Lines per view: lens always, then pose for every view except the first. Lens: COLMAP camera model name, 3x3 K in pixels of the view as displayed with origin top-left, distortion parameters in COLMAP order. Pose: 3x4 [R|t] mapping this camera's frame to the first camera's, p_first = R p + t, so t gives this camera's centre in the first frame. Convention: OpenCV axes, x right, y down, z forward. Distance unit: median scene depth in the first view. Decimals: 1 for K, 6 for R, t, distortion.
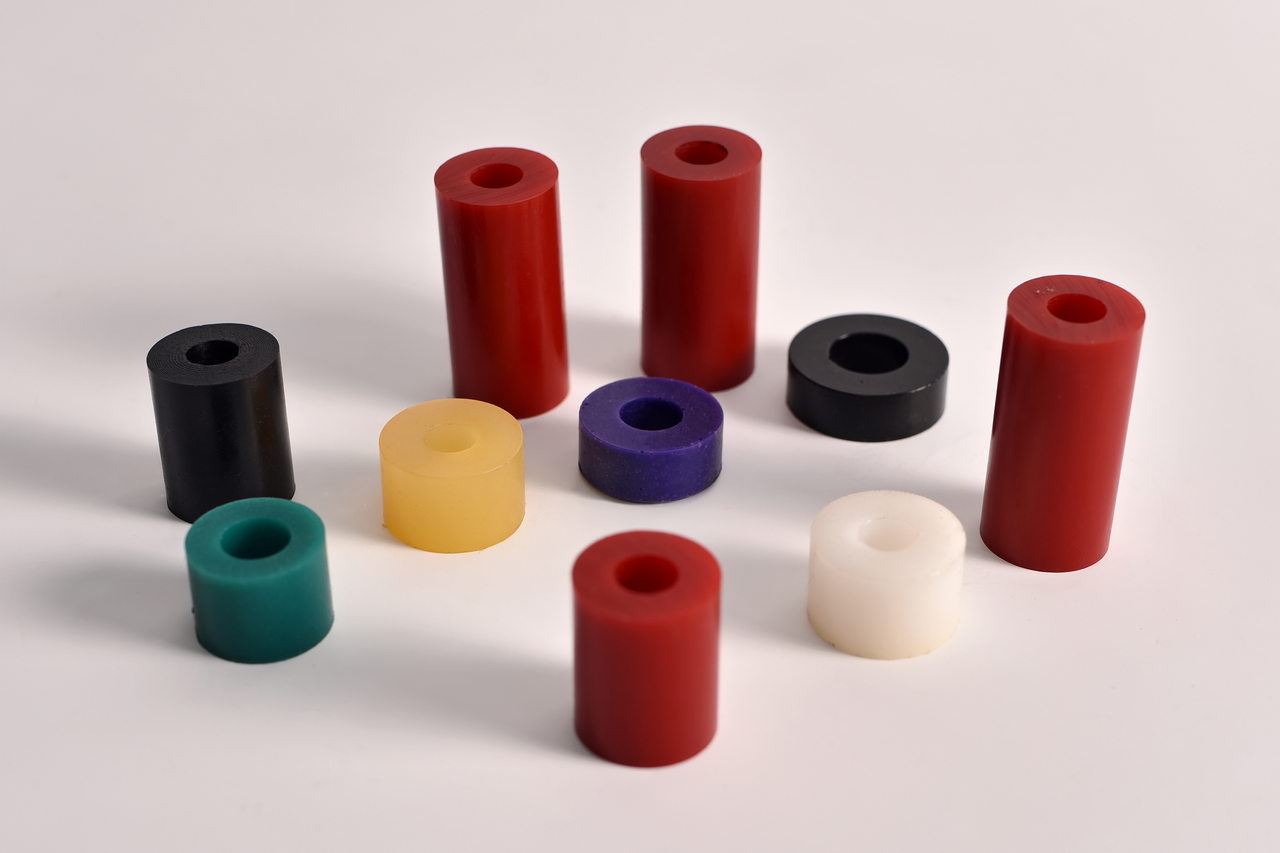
lens RADIAL K [[1898.3, 0, 640.0], [0, 1898.3, 426.5], [0, 0, 1]] dist [-0.172546, -0.027446]
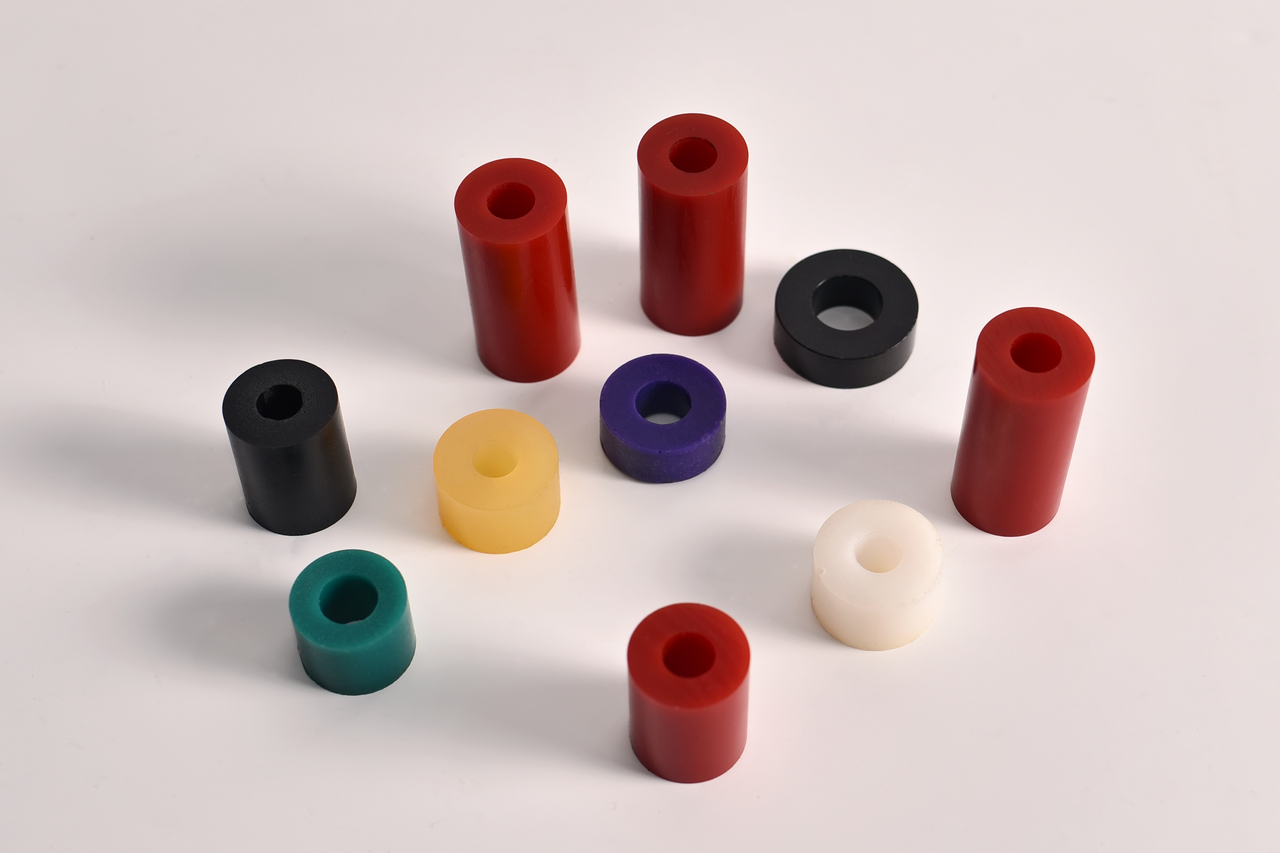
lens RADIAL K [[1898.3, 0, 640.0], [0, 1898.3, 426.5], [0, 0, 1]] dist [-0.172546, -0.027446]
pose [[0.997573, -0.066022, 0.022134, -0.035477], [0.057873, 0.962858, 0.263733, -0.305272], [-0.038724, -0.261812, 0.964342, -0.108018]]
